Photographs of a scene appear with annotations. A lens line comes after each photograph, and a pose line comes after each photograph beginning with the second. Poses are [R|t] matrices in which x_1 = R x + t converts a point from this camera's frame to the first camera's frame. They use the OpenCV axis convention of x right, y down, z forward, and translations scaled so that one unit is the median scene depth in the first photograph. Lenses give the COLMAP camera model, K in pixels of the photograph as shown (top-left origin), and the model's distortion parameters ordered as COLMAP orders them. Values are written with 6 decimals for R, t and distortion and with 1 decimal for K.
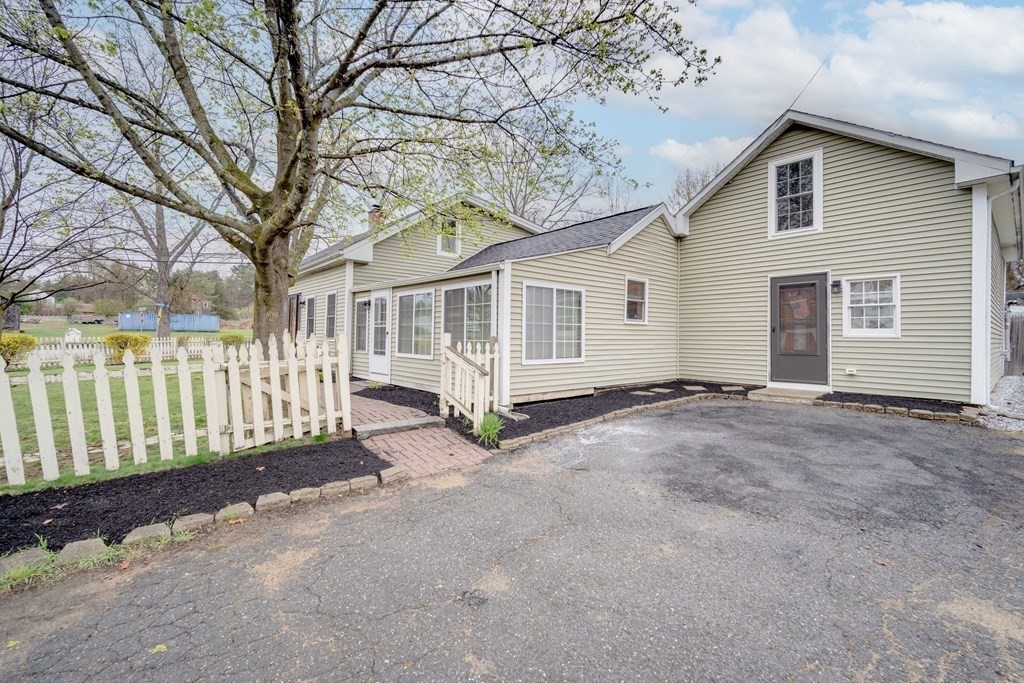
lens RADIAL K [[424.6, 0, 489.2], [0, 424.6, 322.4], [0, 0, 1]] dist [0.000160, 0.000067]
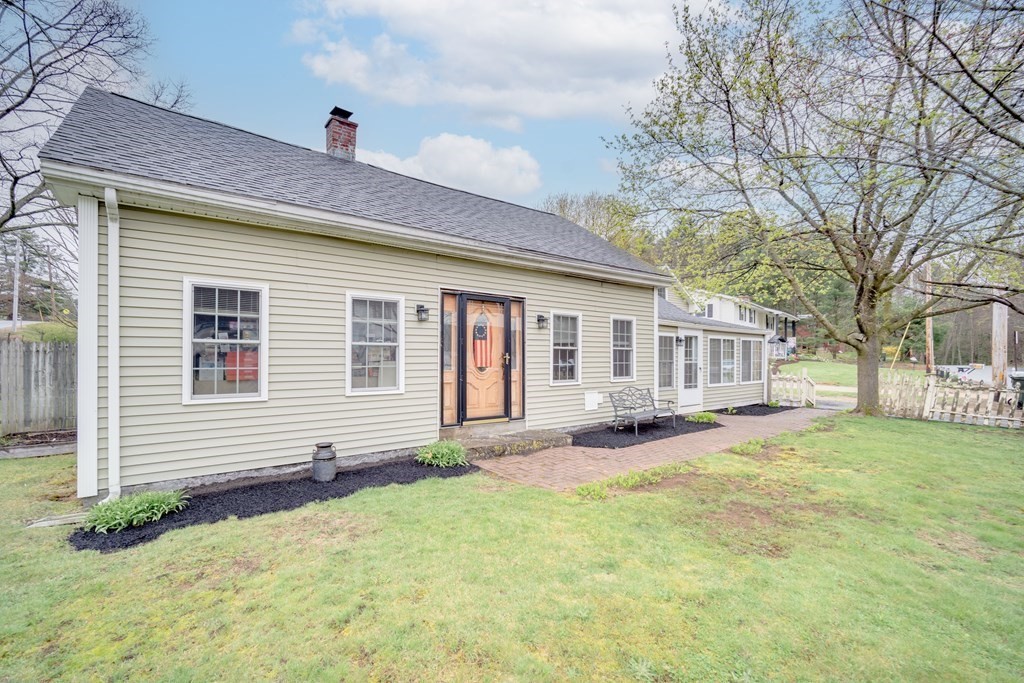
lens RADIAL K [[440.6, 0, 505.7], [0, 440.6, 340.6], [0, 0, 1]] dist [-0.000814, -0.000047]
pose [[0.058286, 0.018676, 0.998125, -0.343839], [-0.038436, 0.999126, -0.016450, -0.002339], [-0.997560, -0.037405, 0.058952, 0.342367]]
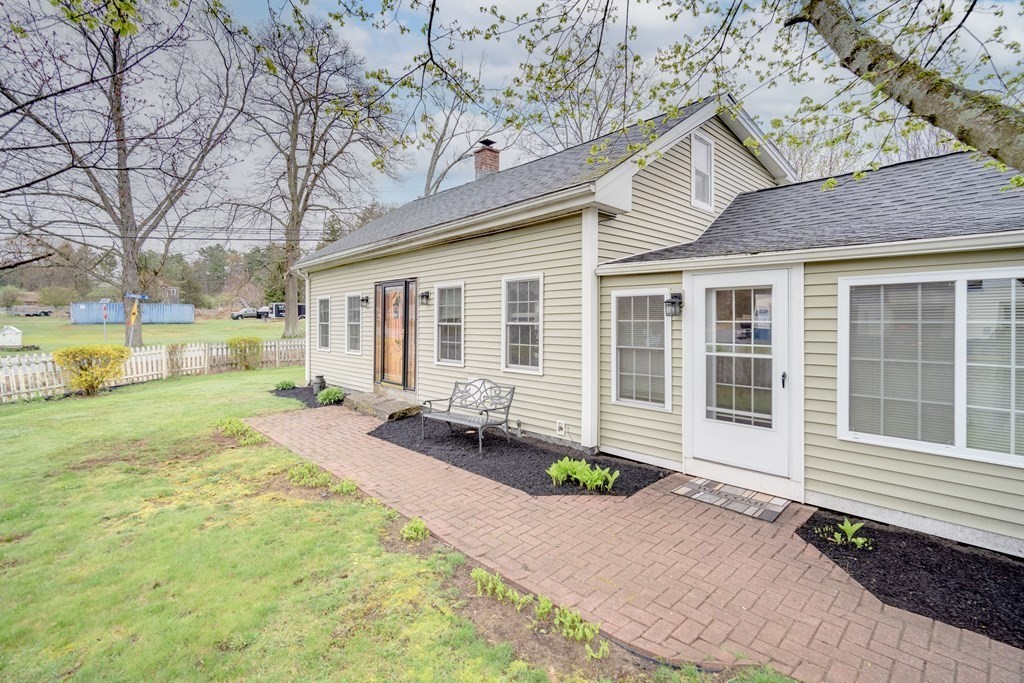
lens RADIAL K [[452.8, 0, 512.4], [0, 452.8, 318.9], [0, 0, 1]] dist [-0.000139, 0.000257]
pose [[0.998377, -0.013134, 0.055410, -0.121558], [0.011678, 0.999580, 0.026510, -0.010170], [-0.055735, -0.025820, 0.998112, 0.136781]]
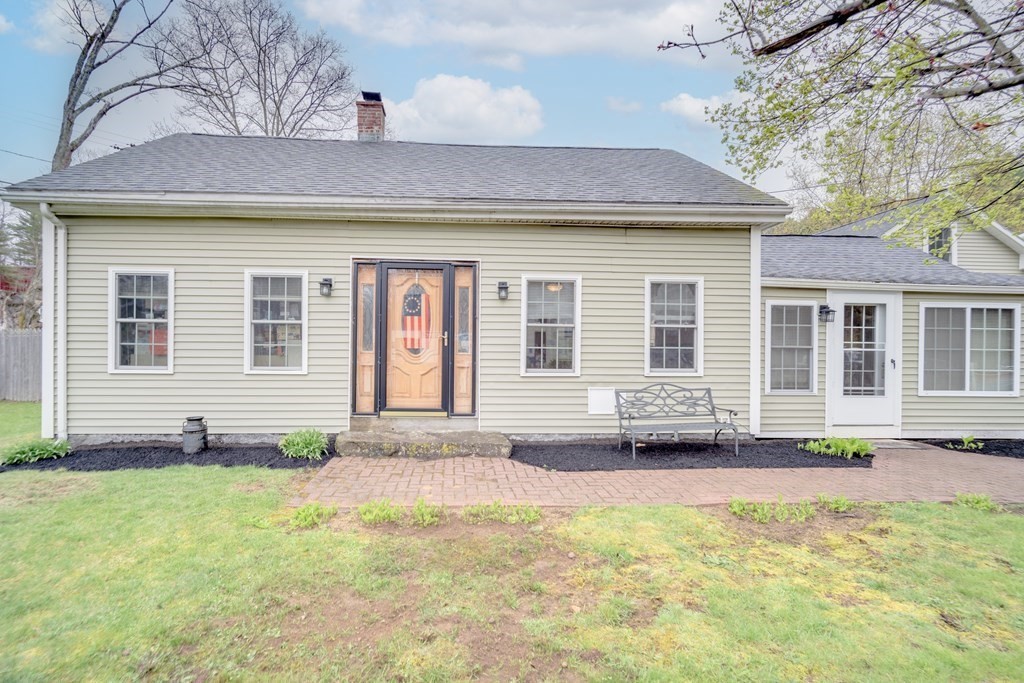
lens RADIAL K [[462.8, 0, 512.0], [0, 462.8, 341.5], [0, 0, 1]] dist [-0.000931, 0.000274]
pose [[0.615733, 0.000064, 0.787955, -0.268951], [-0.027259, 0.999403, 0.021220, -0.000860], [-0.787483, -0.034545, 0.615367, 0.240036]]
